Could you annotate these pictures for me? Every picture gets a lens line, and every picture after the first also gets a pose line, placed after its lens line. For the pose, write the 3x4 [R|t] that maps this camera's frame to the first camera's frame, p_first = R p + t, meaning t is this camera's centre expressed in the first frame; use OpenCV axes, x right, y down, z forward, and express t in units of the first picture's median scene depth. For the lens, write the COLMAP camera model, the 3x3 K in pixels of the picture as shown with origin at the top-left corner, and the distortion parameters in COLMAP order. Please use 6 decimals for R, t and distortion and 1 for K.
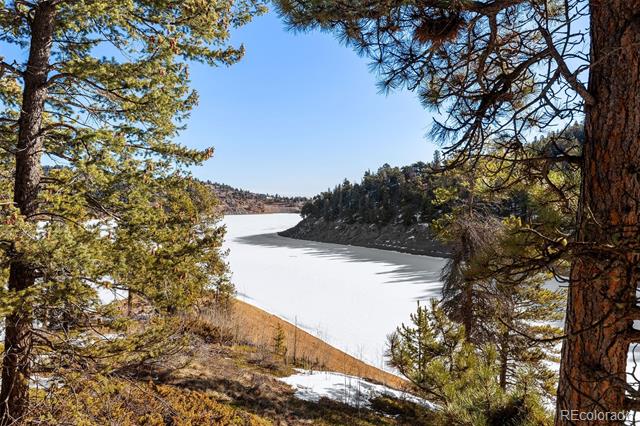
lens RADIAL K [[436.5, 0, 320.5], [0, 436.5, 211.4], [0, 0, 1]] dist [-0.010094, -0.002754]
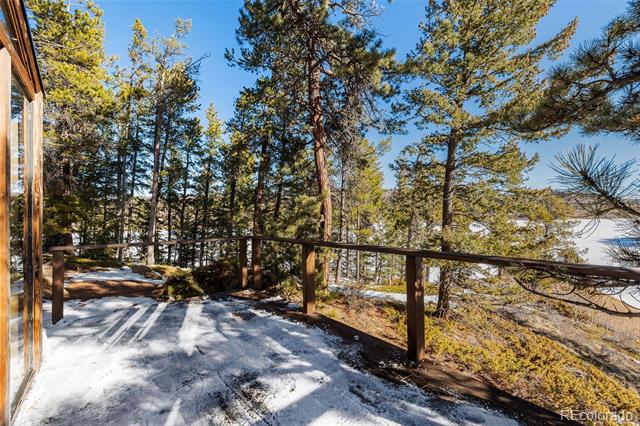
lens RADIAL K [[277.9, 0, 320.5], [0, 277.9, 213.2], [0, 0, 1]] dist [0.012772, -0.000156]
pose [[0.554931, -0.016719, -0.831728, 0.180220], [0.008505, 0.999860, -0.014424, -0.039923], [0.831853, 0.000930, 0.554996, -0.374294]]
